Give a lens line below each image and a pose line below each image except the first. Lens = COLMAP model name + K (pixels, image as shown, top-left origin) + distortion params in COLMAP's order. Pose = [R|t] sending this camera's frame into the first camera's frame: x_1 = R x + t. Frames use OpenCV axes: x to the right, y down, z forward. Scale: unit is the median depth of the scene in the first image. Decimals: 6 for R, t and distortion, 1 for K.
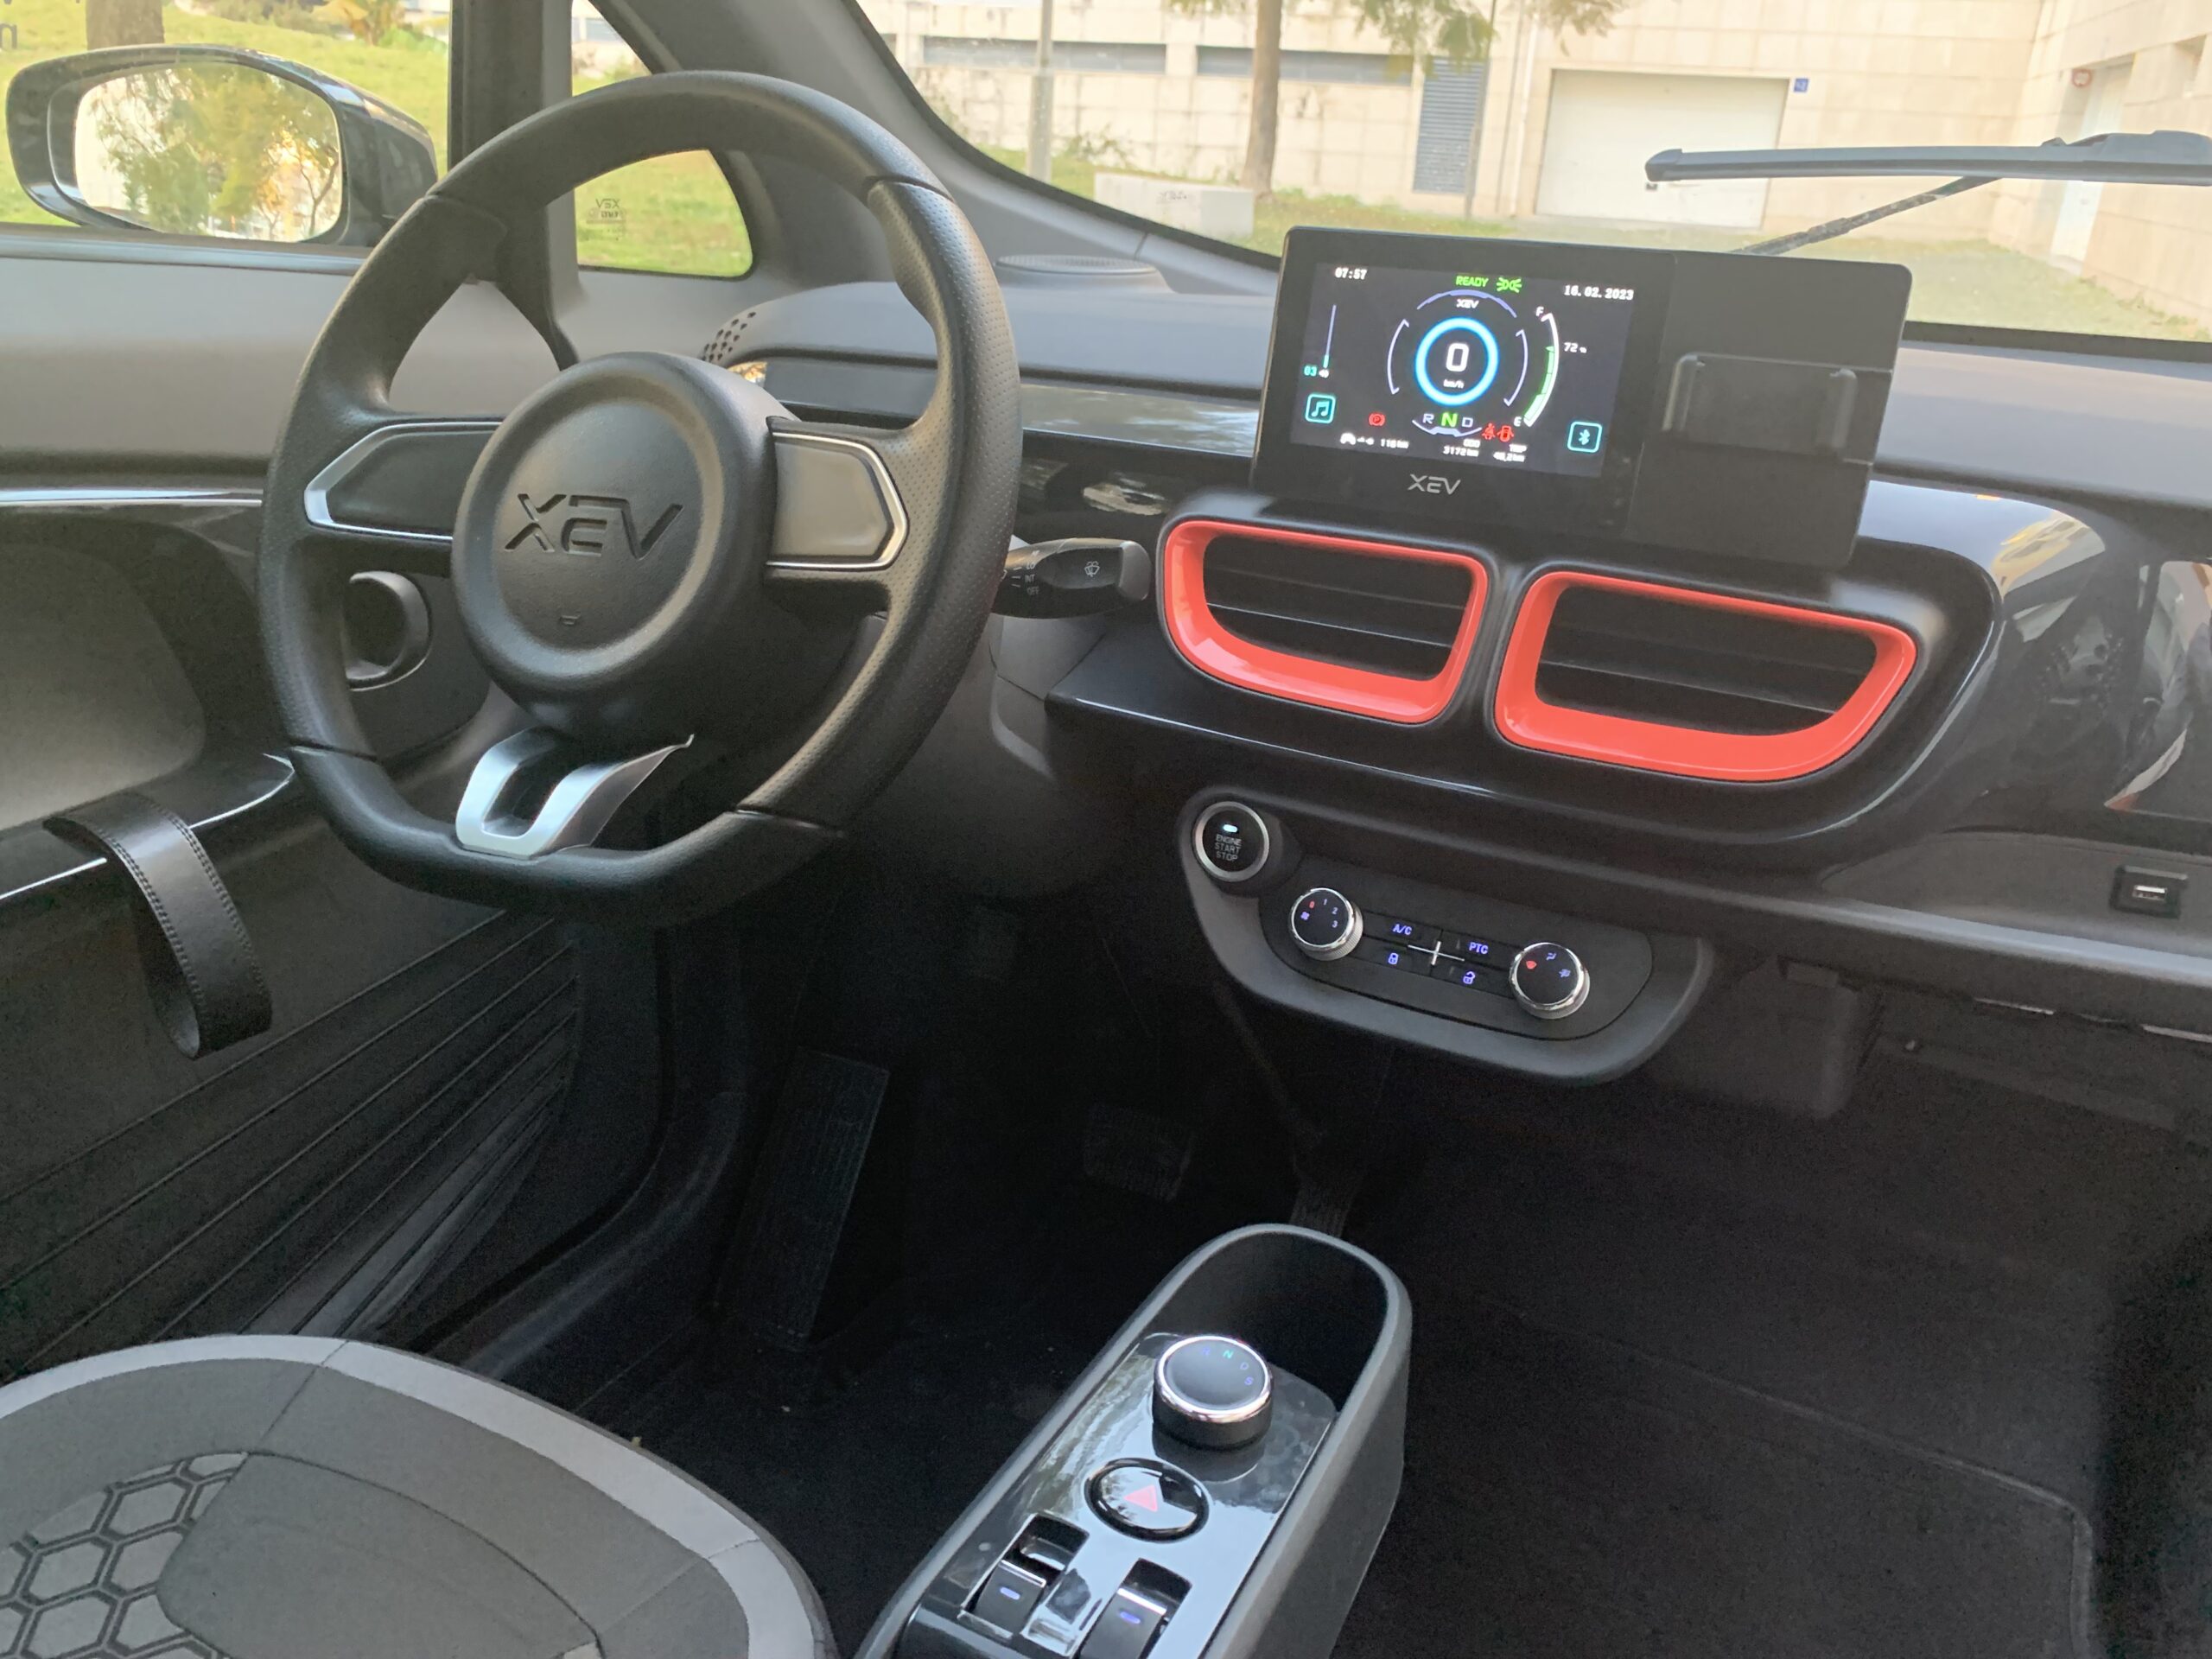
lens RADIAL K [[1678.5, 0, 1148.2], [0, 1678.5, 830.8], [0, 0, 1]] dist [0.003546, -0.003001]
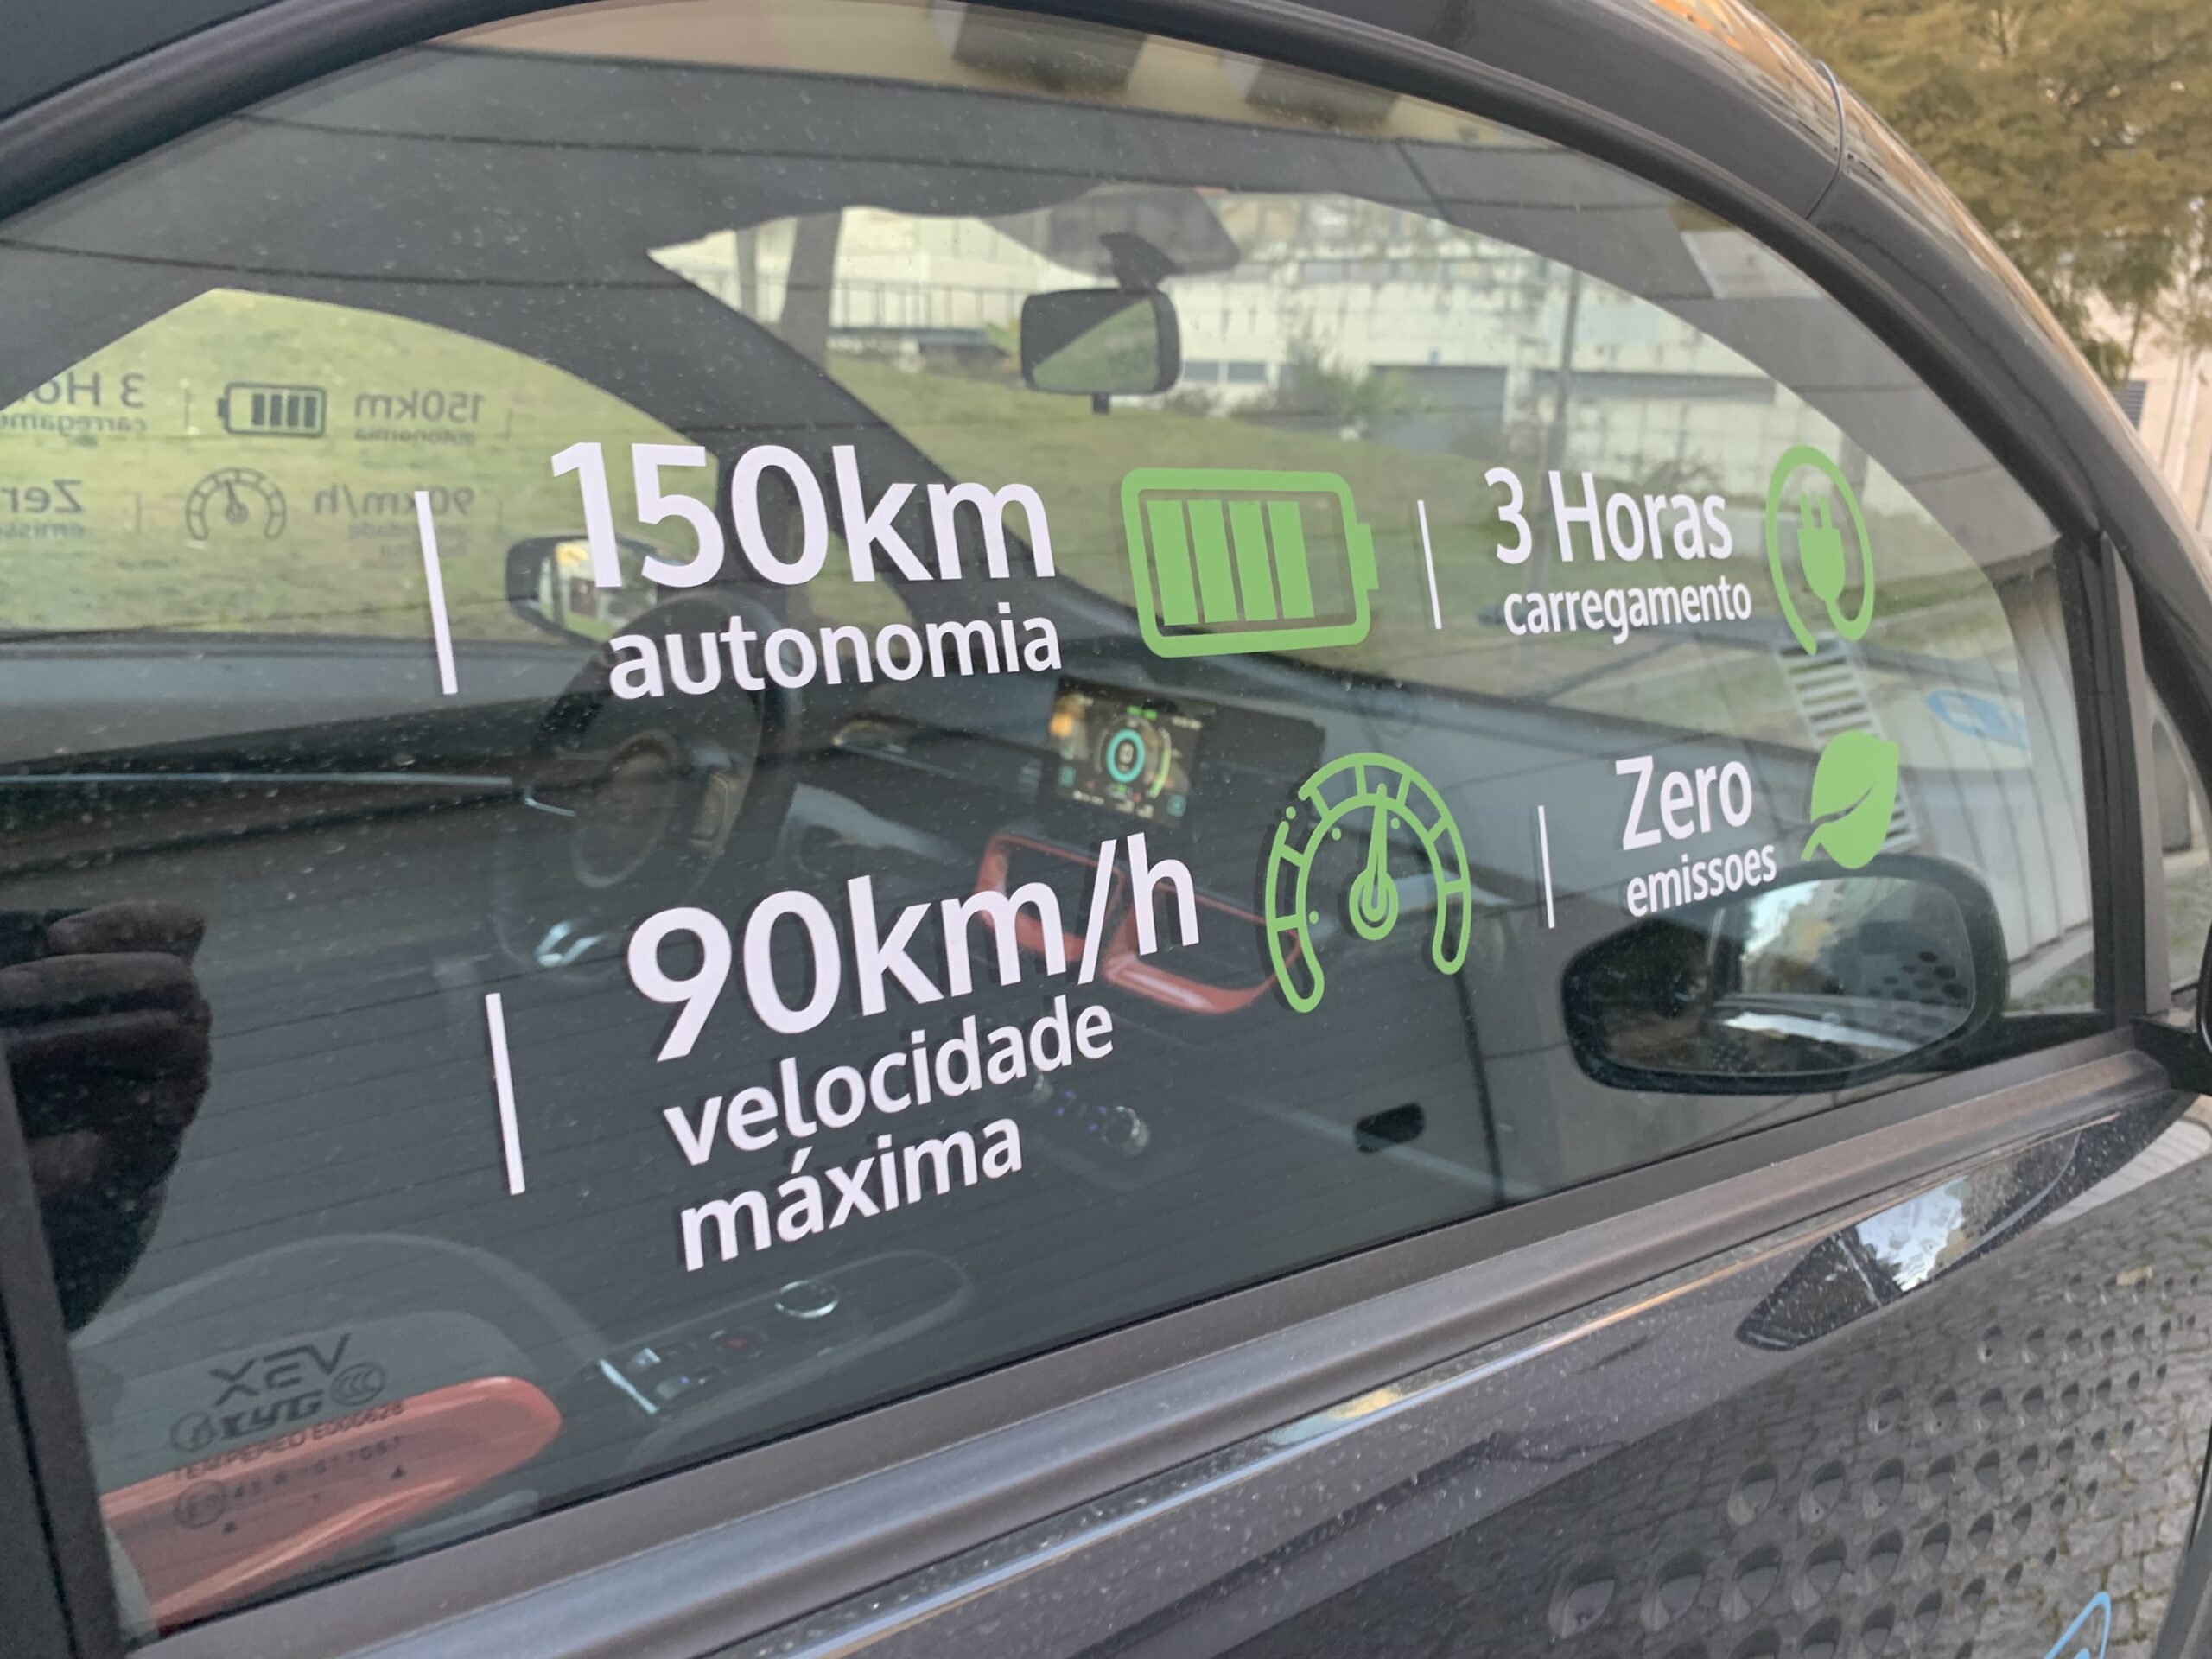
lens RADIAL K [[1894.2, 0, 1280.3], [0, 1894.2, 894.6], [0, 0, 1]] dist [-0.003209, -0.004426]
pose [[0.947640, 0.086253, -0.307473, 0.936585], [-0.129304, 0.984012, -0.122482, 0.075522], [0.291993, 0.155826, 0.943641, -0.753140]]
